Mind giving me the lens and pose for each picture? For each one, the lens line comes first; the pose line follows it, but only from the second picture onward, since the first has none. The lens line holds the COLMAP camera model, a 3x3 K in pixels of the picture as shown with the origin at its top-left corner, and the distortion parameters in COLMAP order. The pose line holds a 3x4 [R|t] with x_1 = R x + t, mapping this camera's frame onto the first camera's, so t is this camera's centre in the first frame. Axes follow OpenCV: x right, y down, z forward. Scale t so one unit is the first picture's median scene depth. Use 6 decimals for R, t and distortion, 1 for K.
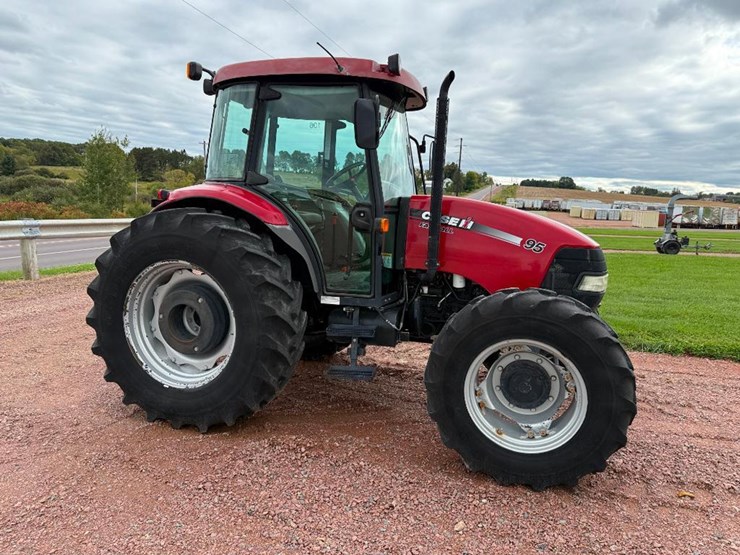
lens RADIAL K [[514.4, 0, 367.1], [0, 514.4, 279.8], [0, 0, 1]] dist [0.126930, -0.219406]
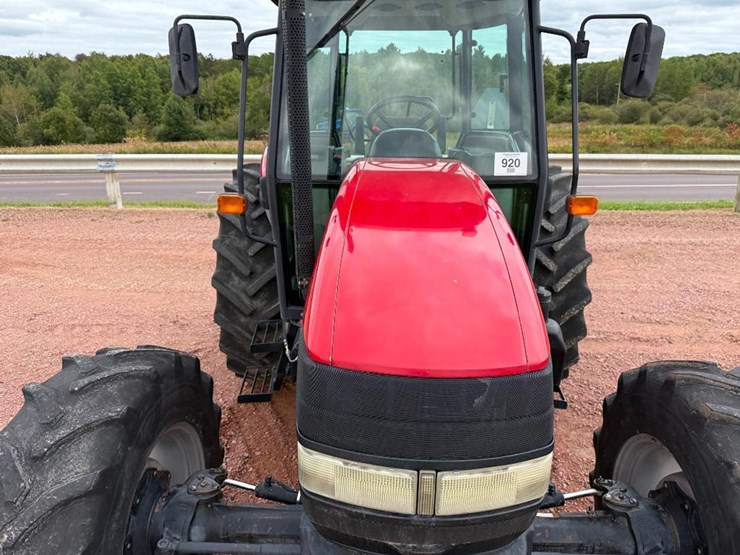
lens RADIAL K [[523.8, 0, 370.0], [0, 523.8, 277.5], [0, 0, 1]] dist [0.029550, -0.039454]
pose [[0.272882, 0.261831, -0.925732, 0.684712], [-0.130420, 0.963437, 0.234051, -0.179607], [0.953166, 0.056866, 0.297053, 0.874966]]
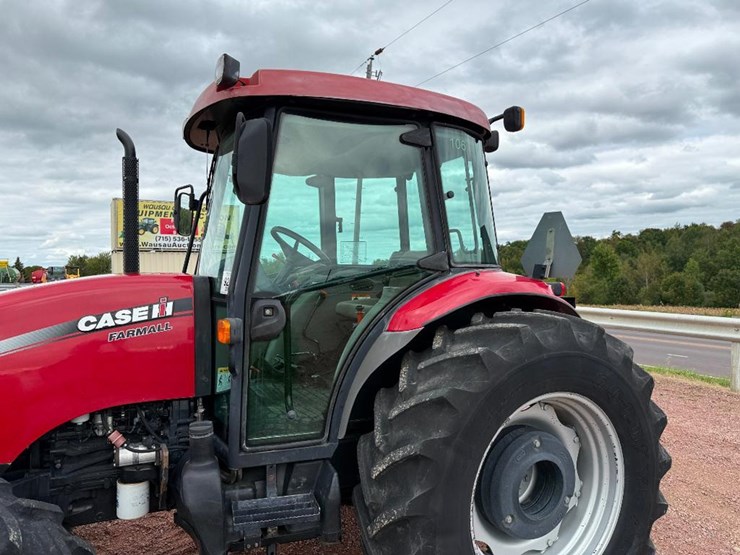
lens RADIAL K [[518.2, 0, 369.3], [0, 518.2, 280.0], [0, 0, 1]] dist [0.086591, -0.139661]
pose [[-0.718973, -0.027761, -0.694483, 0.418568], [-0.131735, 0.986533, 0.096945, -0.267747], [0.682439, 0.161189, -0.712948, 1.745753]]
